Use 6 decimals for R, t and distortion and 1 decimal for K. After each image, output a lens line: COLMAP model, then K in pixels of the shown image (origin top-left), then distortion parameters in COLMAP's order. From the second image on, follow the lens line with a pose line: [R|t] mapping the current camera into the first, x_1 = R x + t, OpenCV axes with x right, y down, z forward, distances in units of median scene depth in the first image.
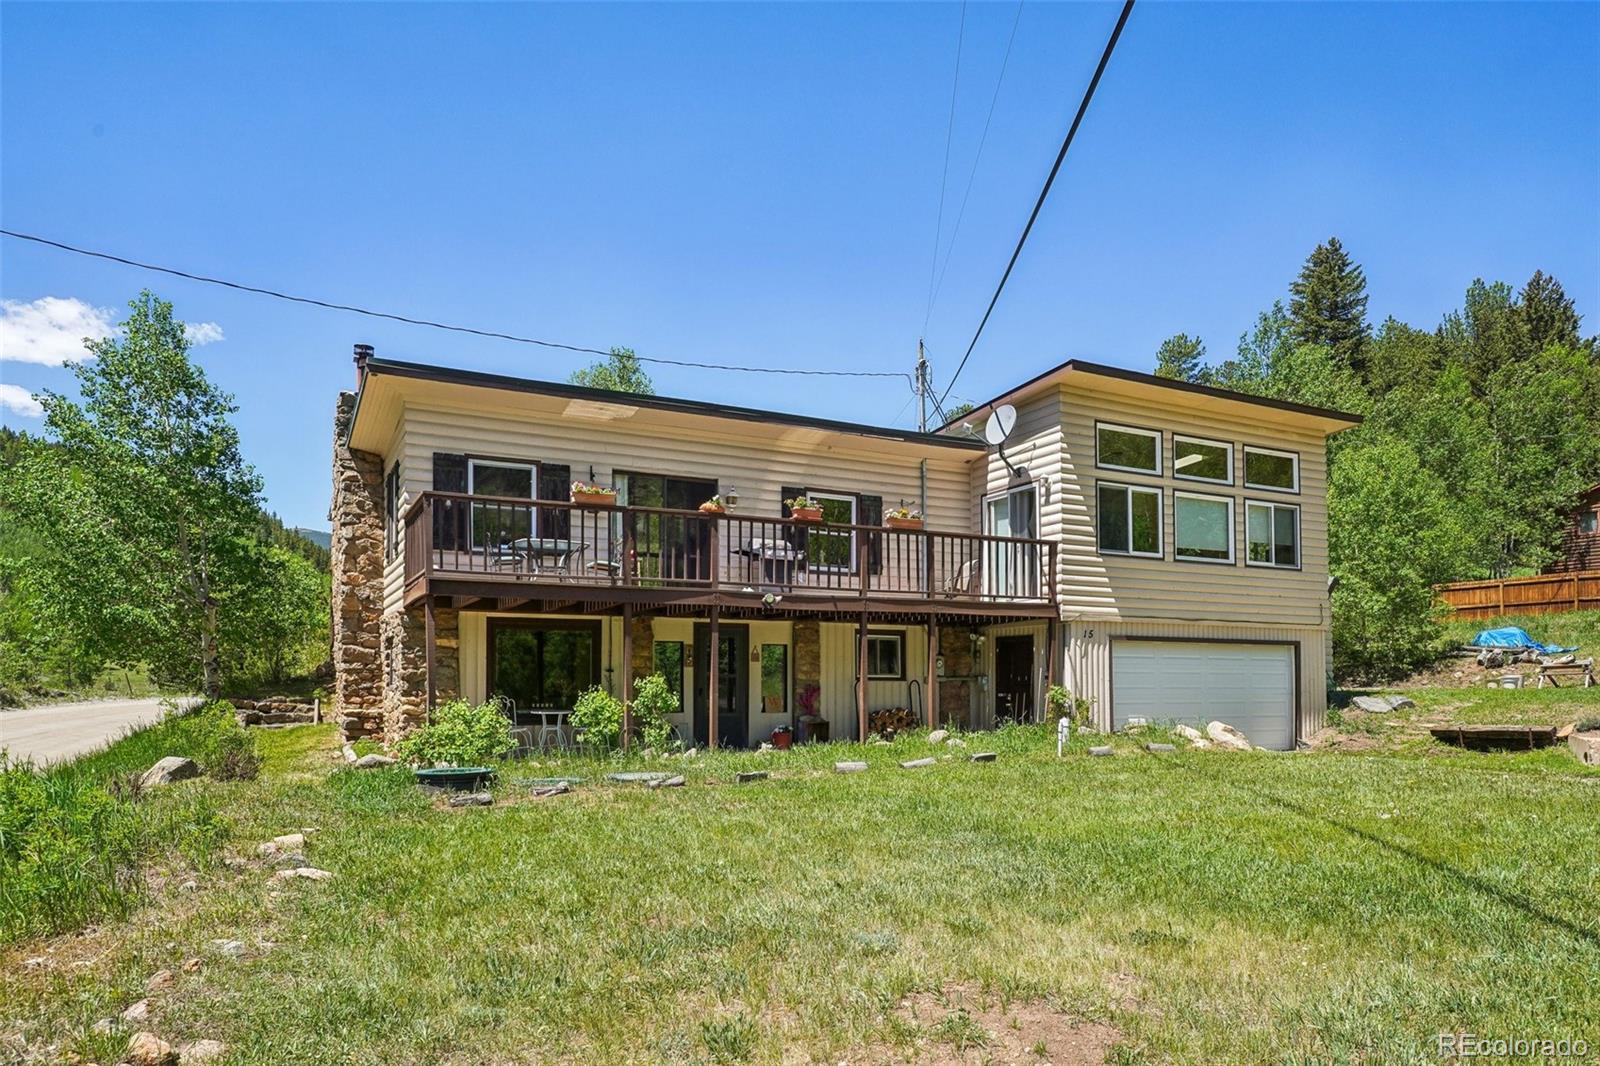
lens RADIAL K [[1004.8, 0, 799.6], [0, 1004.8, 646.0], [0, 0, 1]] dist [0.002253, 0.000141]
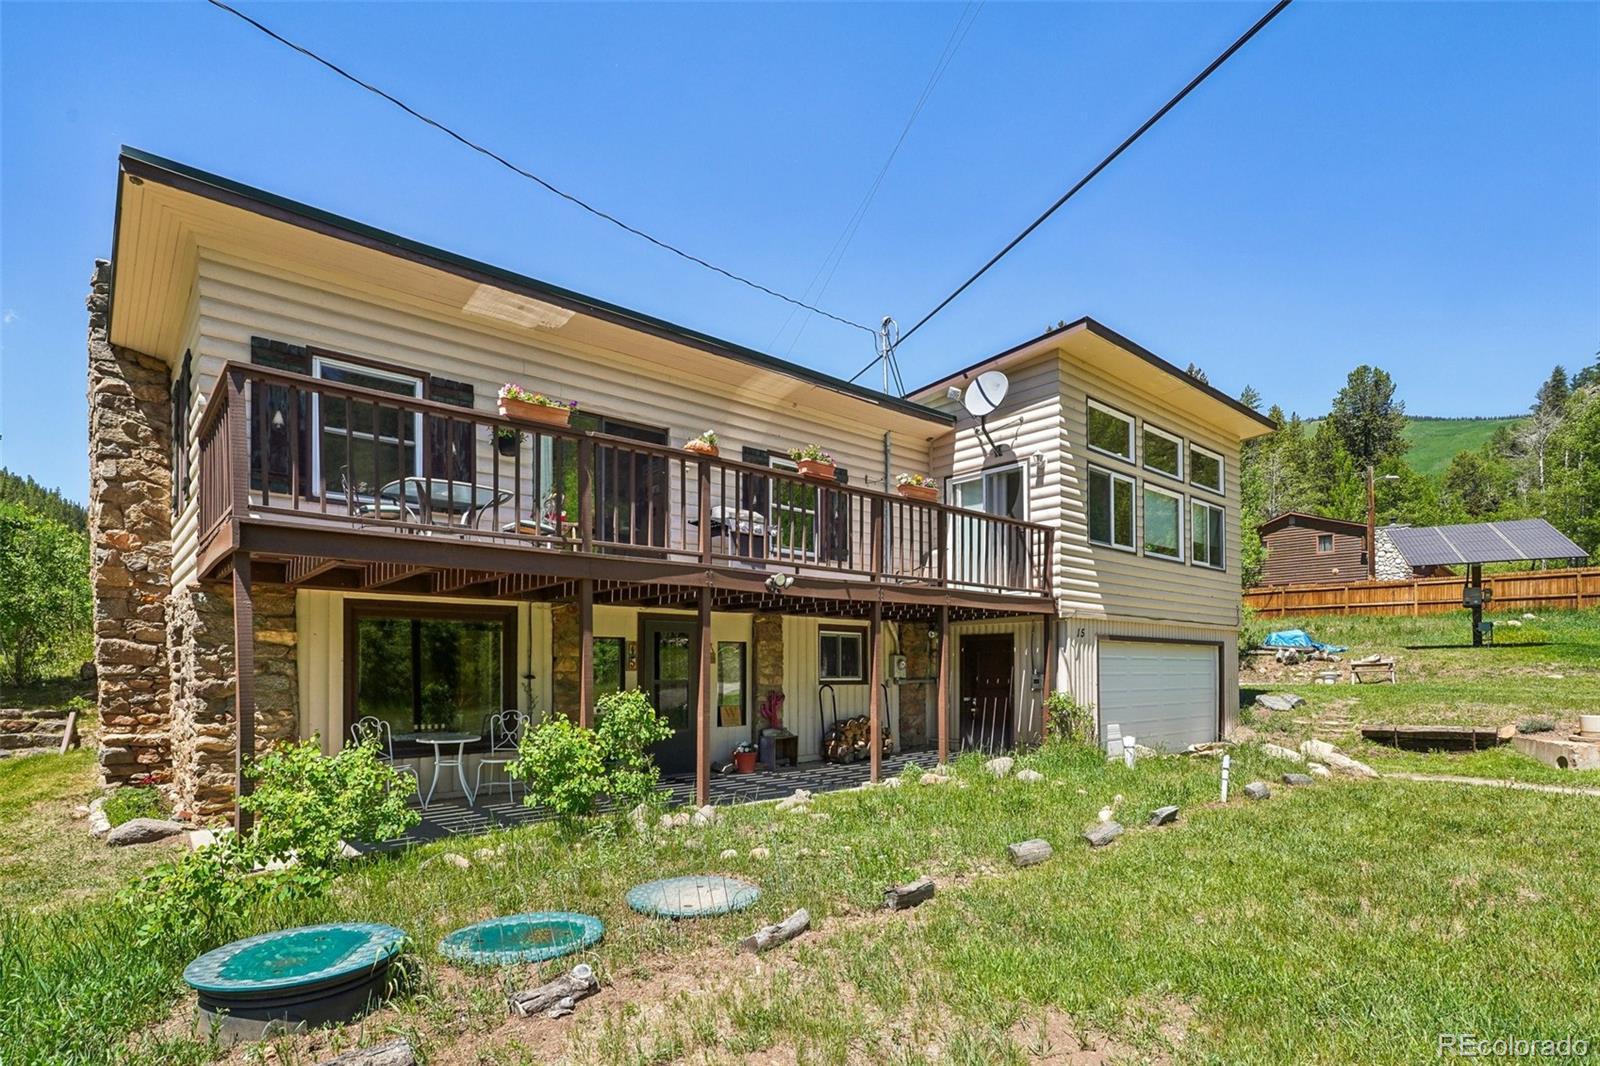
lens RADIAL K [[803.6, 0, 801.4], [0, 803.6, 655.0], [0, 0, 1]] dist [-0.002470, -0.000327]
pose [[0.970444, 0.003510, 0.241300, -0.129448], [-0.008343, 0.999784, 0.019012, -0.003863], [-0.241182, -0.020463, 0.970264, 0.365976]]
